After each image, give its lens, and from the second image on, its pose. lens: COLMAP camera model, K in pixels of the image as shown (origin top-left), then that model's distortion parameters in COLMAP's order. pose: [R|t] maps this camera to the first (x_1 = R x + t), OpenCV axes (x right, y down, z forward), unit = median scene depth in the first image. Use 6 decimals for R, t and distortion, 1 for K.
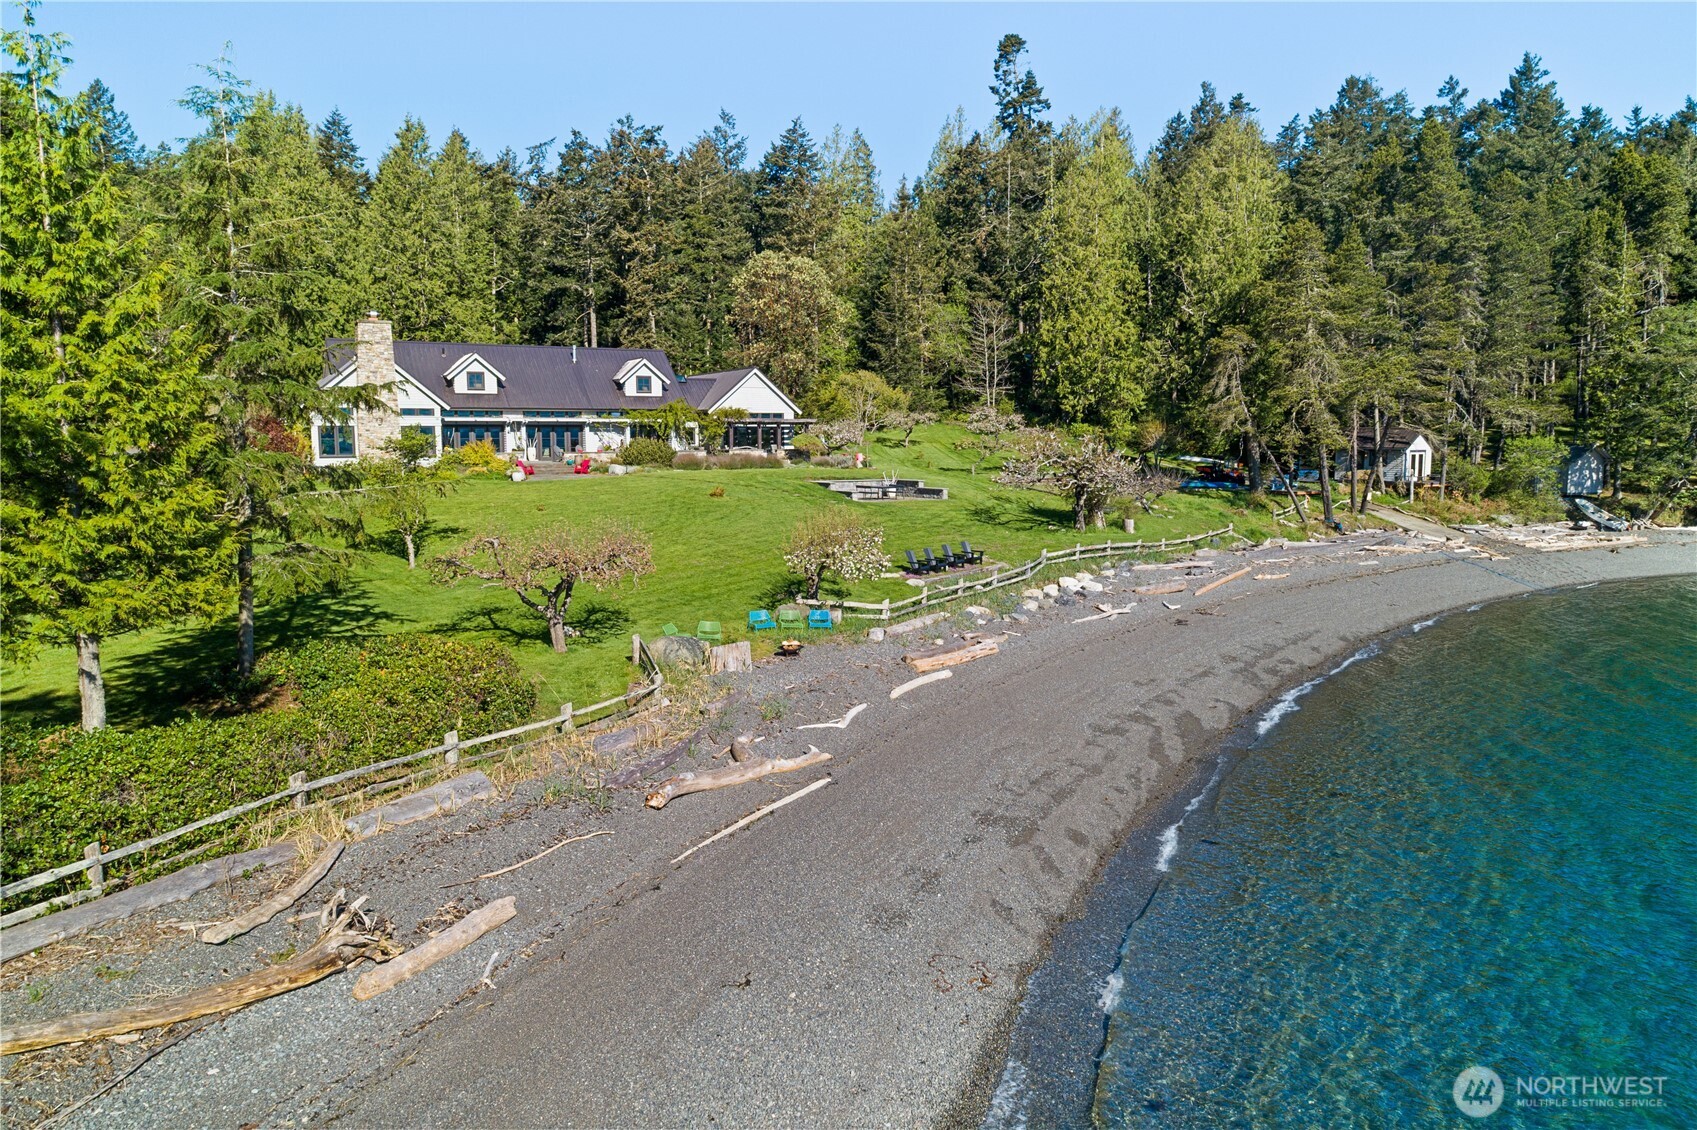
lens RADIAL K [[1092.1, 0, 855.3], [0, 1092.1, 562.6], [0, 0, 1]] dist [0.002165, 0.001197]
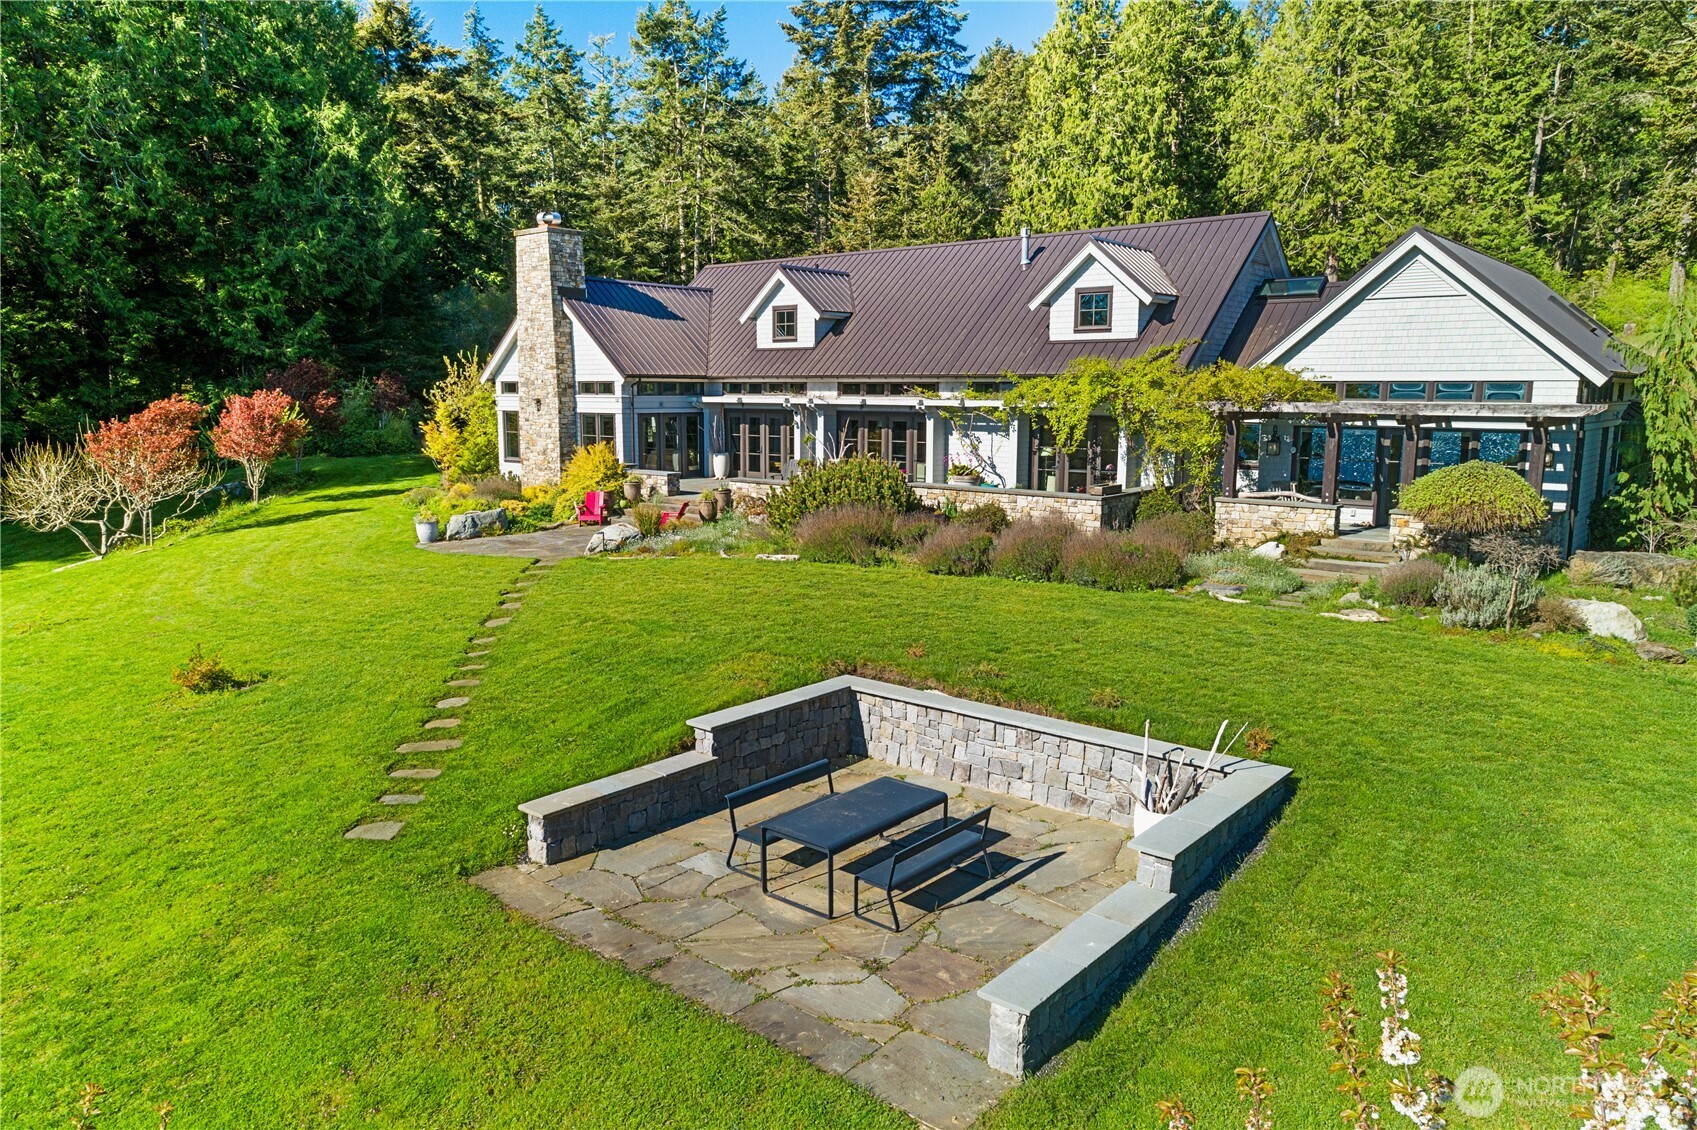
lens RADIAL K [[1132.9, 0, 937.5], [0, 1132.9, 568.3], [0, 0, 1]] dist [-0.001856, -0.001284]
pose [[0.360309, 0.153398, -0.920134, 0.170220], [-0.110724, 0.986446, 0.121096, -0.115298], [0.926238, 0.058249, 0.372410, 0.804525]]
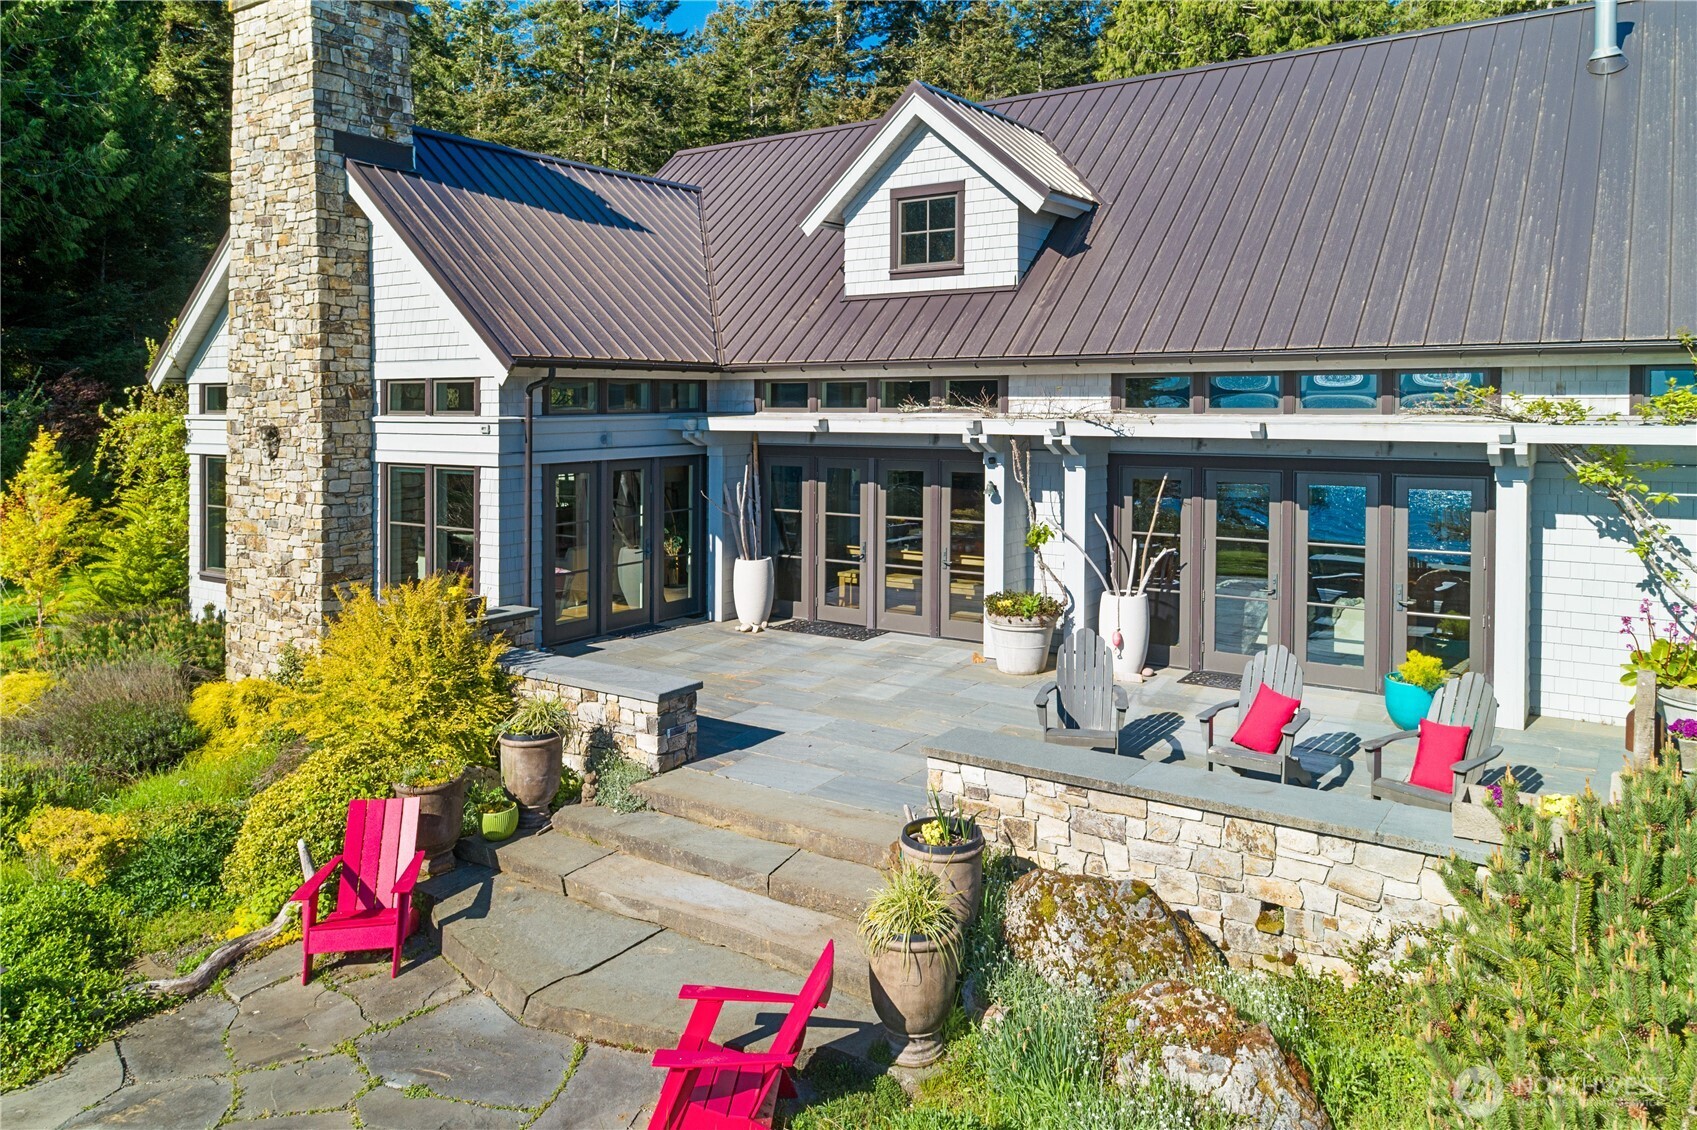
lens RADIAL K [[1159.6, 0, 898.7], [0, 1159.6, 417.1], [0, 0, 1]] dist [-0.002284, -0.001113]
pose [[0.420165, 0.019688, -0.907234, -0.142081], [-0.098657, 0.994830, -0.024102, -0.116245], [0.902069, 0.099632, 0.419935, 0.835424]]
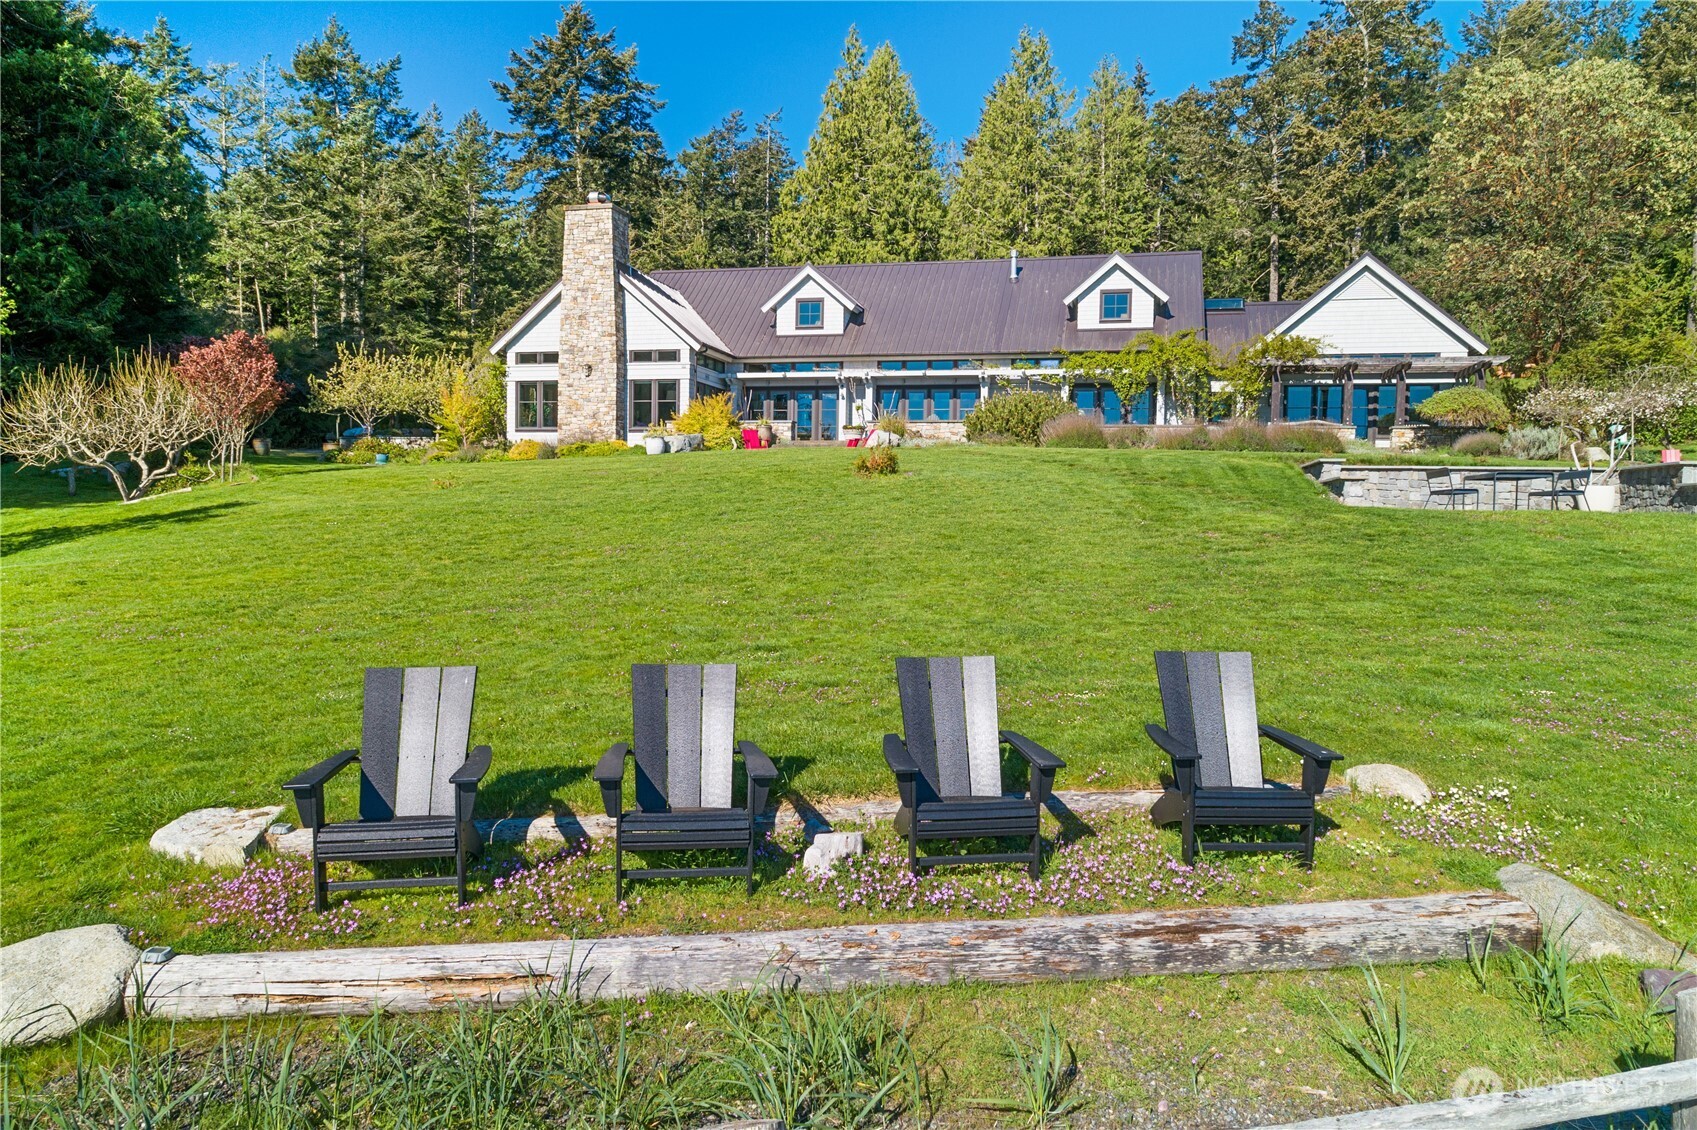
lens RADIAL K [[1118.2, 0, 912.1], [0, 1118.2, 584.3], [0, 0, 1]] dist [0.001268, -0.001224]
pose [[0.730790, 0.054781, -0.680401, 0.102716], [-0.090702, 0.995729, -0.017250, -0.014175], [0.676550, 0.074320, 0.732637, 0.556947]]
